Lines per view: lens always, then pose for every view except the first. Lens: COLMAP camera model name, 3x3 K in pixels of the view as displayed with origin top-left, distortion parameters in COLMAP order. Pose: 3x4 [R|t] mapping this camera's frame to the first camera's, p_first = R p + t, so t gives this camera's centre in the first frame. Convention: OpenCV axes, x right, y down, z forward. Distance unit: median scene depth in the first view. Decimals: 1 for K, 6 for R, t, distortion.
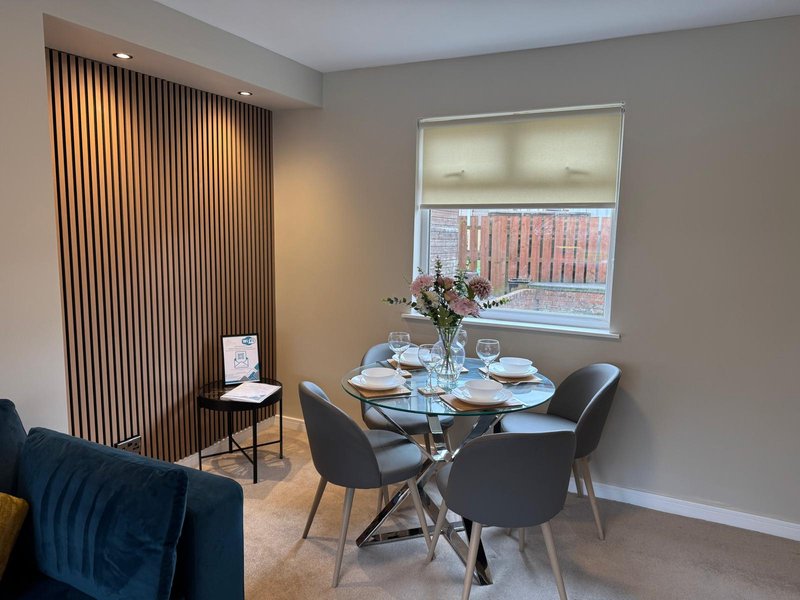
lens RADIAL K [[562.1, 0, 400.0], [0, 562.1, 300.0], [0, 0, 1]] dist [0.067540, -0.129078]
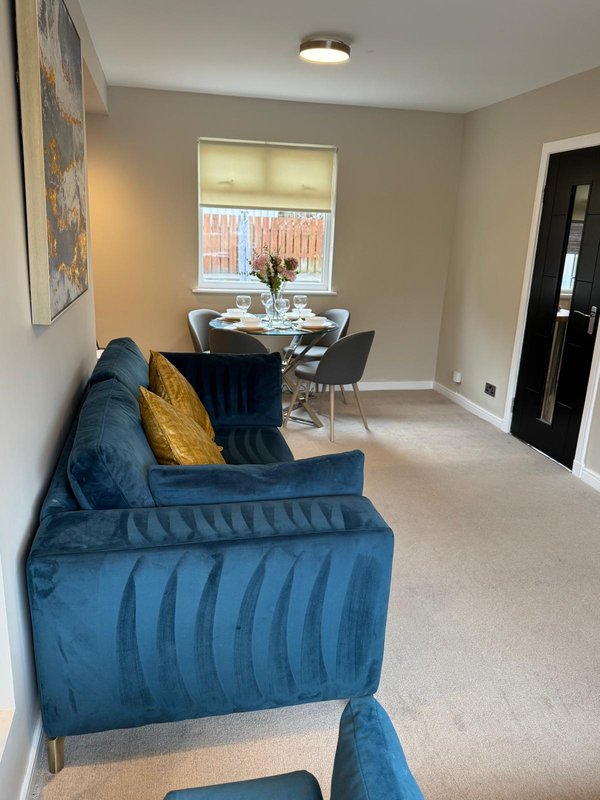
lens RADIAL K [[596.2, 0, 300.0], [0, 596.2, 400.0], [0, 0, 1]] dist [0.124045, -0.230868]
pose [[0.784768, -0.155429, 0.599984, -0.797958], [0.056486, 0.981952, 0.180497, 0.047010], [-0.617210, -0.107758, 0.779385, -0.351478]]
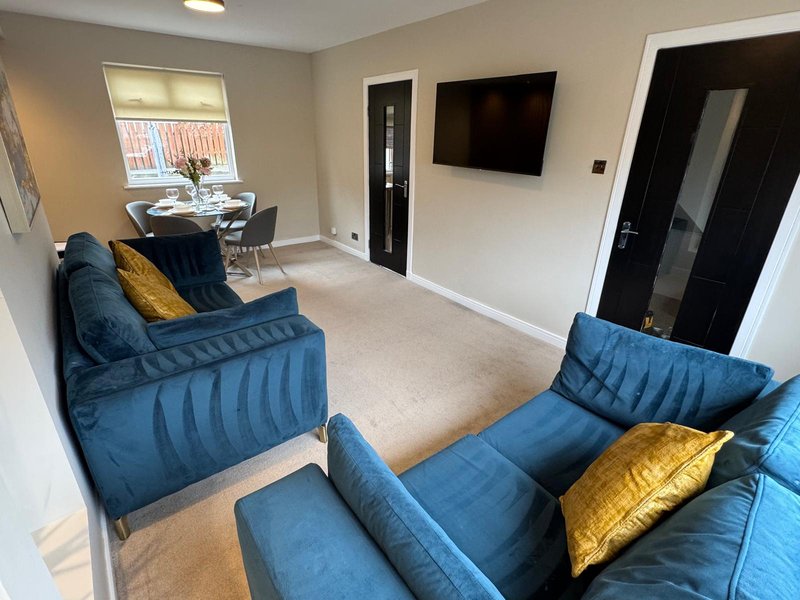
lens RADIAL K [[394.1, 0, 400.0], [0, 394.1, 300.0], [0, 0, 1]] dist [-0.000908, -0.000410]
pose [[0.437437, -0.356296, 0.825652, -0.856940], [0.106037, 0.932190, 0.346091, 0.025270], [-0.892975, -0.063843, 0.445555, -0.363602]]
